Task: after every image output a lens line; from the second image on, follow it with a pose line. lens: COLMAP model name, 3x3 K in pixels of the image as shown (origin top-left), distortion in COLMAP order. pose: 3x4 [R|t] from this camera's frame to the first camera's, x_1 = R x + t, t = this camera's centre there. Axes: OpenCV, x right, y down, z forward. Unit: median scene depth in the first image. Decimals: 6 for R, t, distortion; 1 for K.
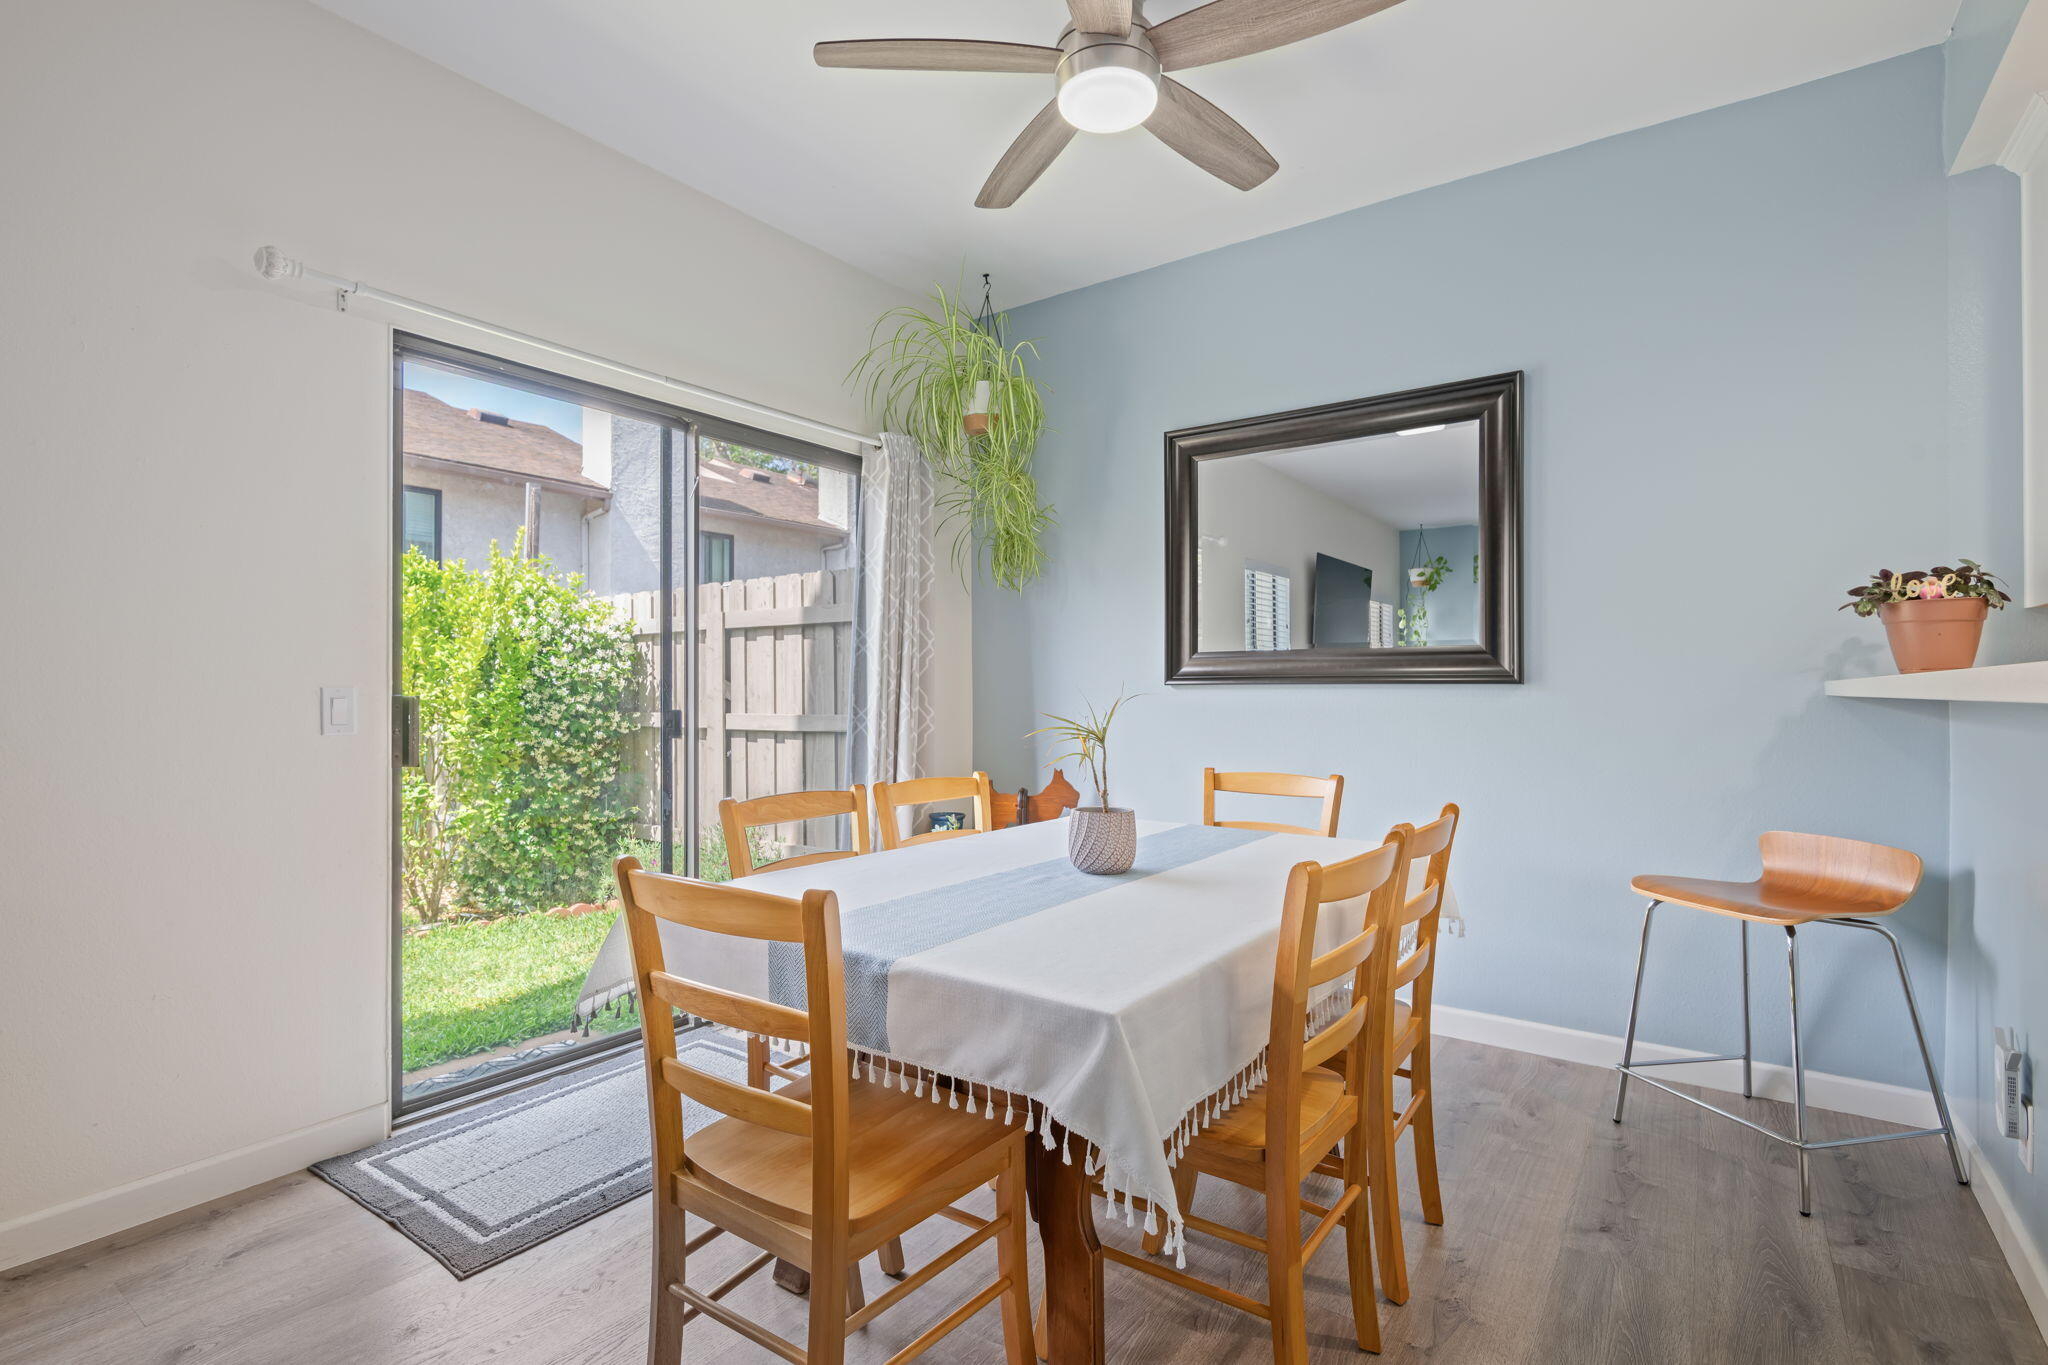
lens RADIAL K [[966.4, 0, 1024.0], [0, 966.4, 682.5], [0, 0, 1]] dist [-0.001665, -0.000353]
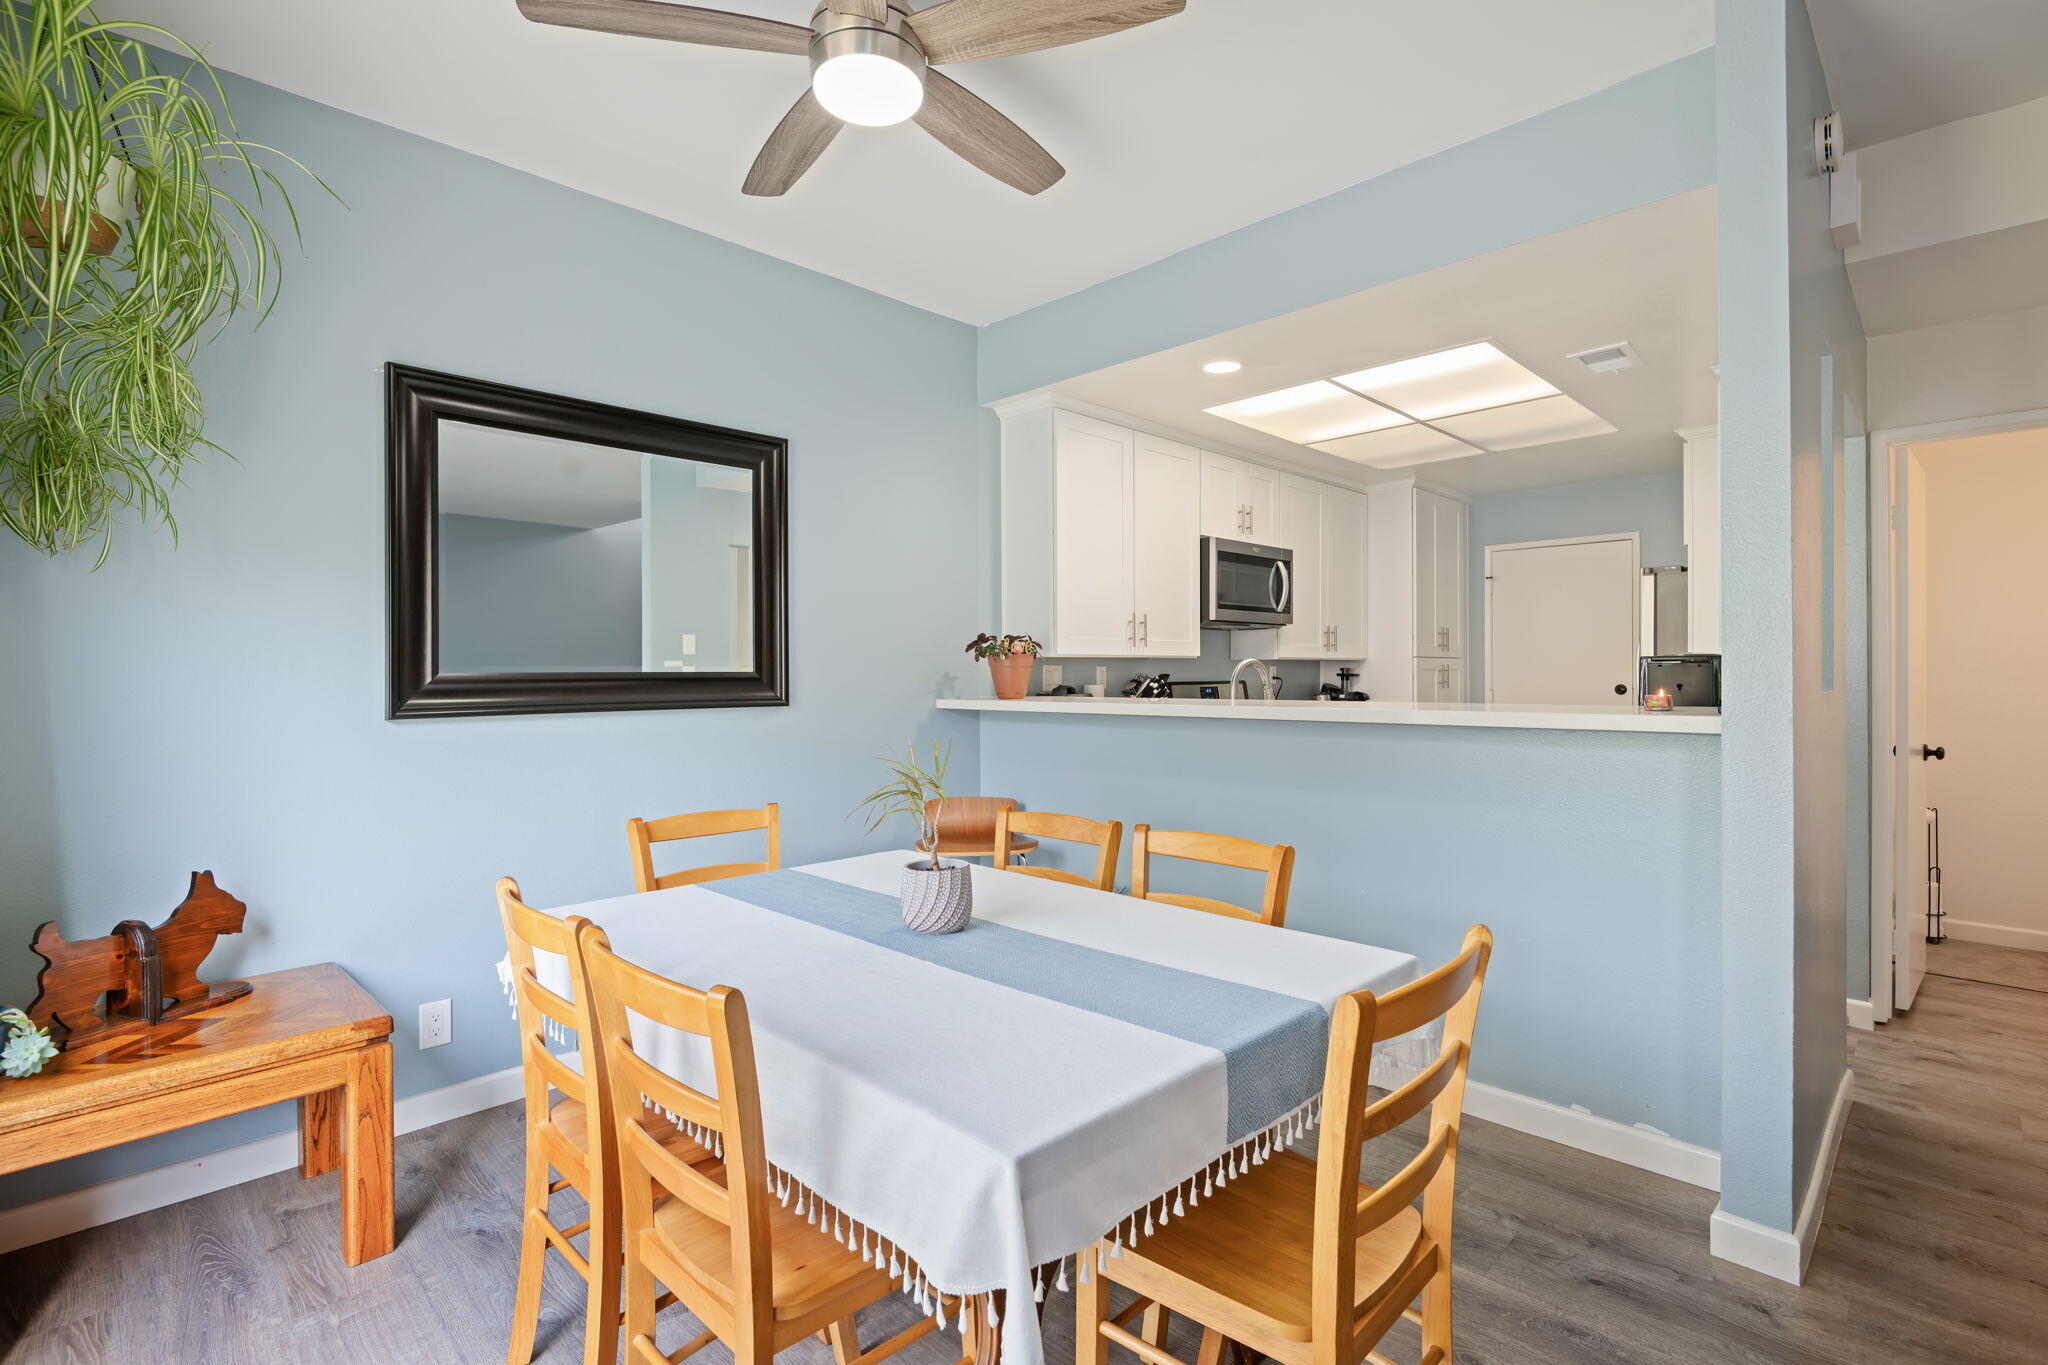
lens RADIAL K [[940.3, 0, 1017.2], [0, 940.3, 675.1], [0, 0, 1]] dist [-0.000517, -0.000515]
pose [[0.147306, -0.003495, 0.989085, -0.486152], [-0.001968, 0.999991, 0.003826, -0.034287], [-0.989089, -0.002510, 0.147297, 0.463901]]
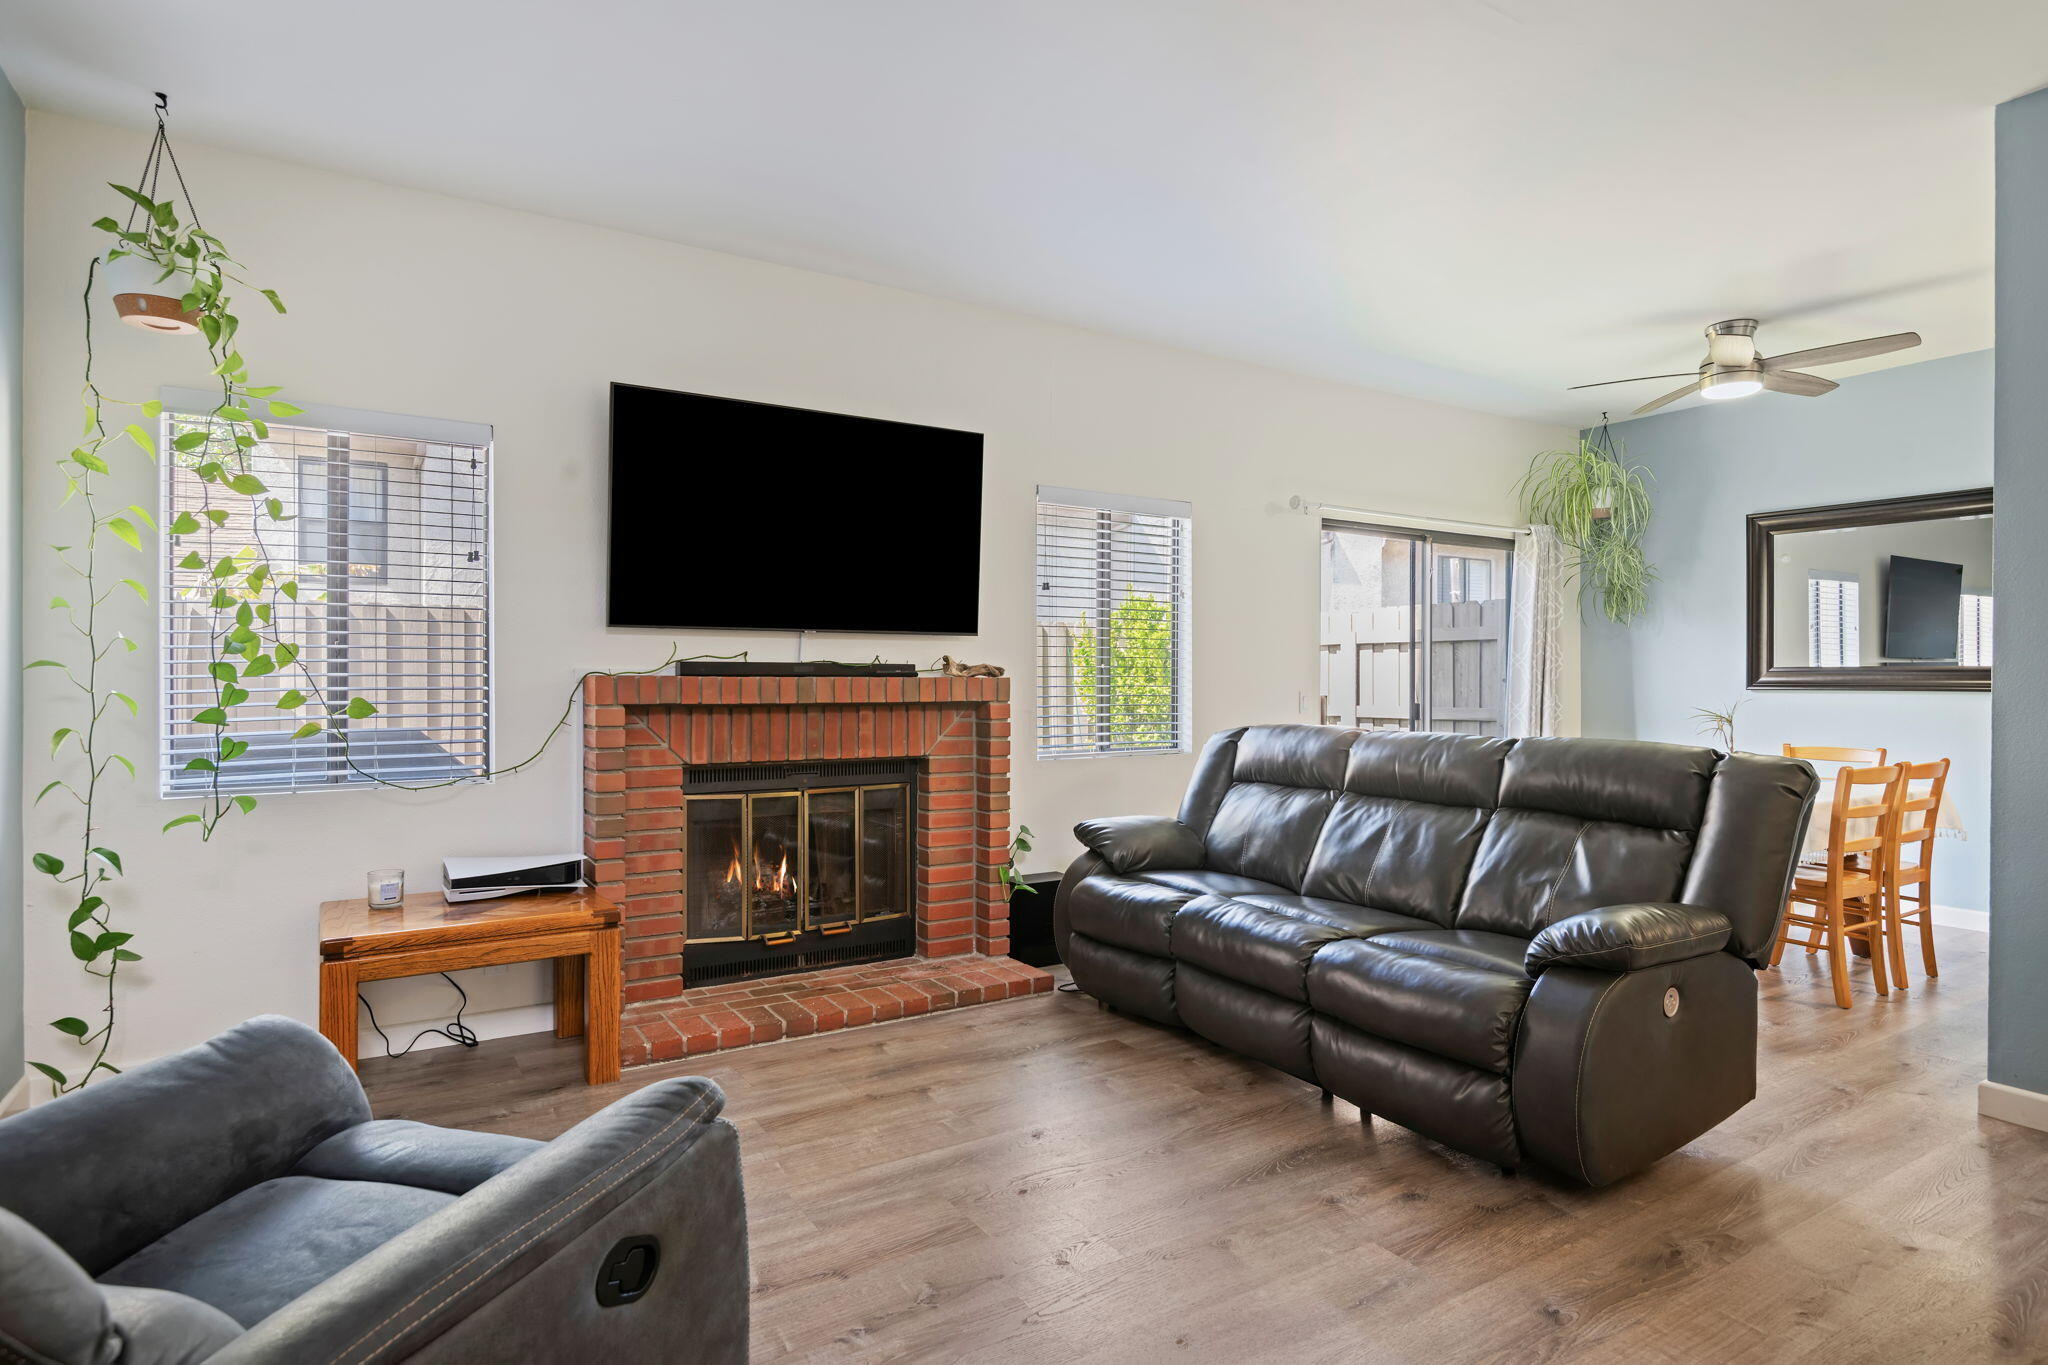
lens RADIAL K [[1106.9, 0, 1024.0], [0, 1106.9, 682.5], [0, 0, 1]] dist [0.003259, -0.000381]
pose [[0.926914, 0.003455, -0.375258, -0.242786], [0.001011, 0.999931, 0.011703, -0.029915], [0.375273, -0.011227, 0.926846, -0.982226]]
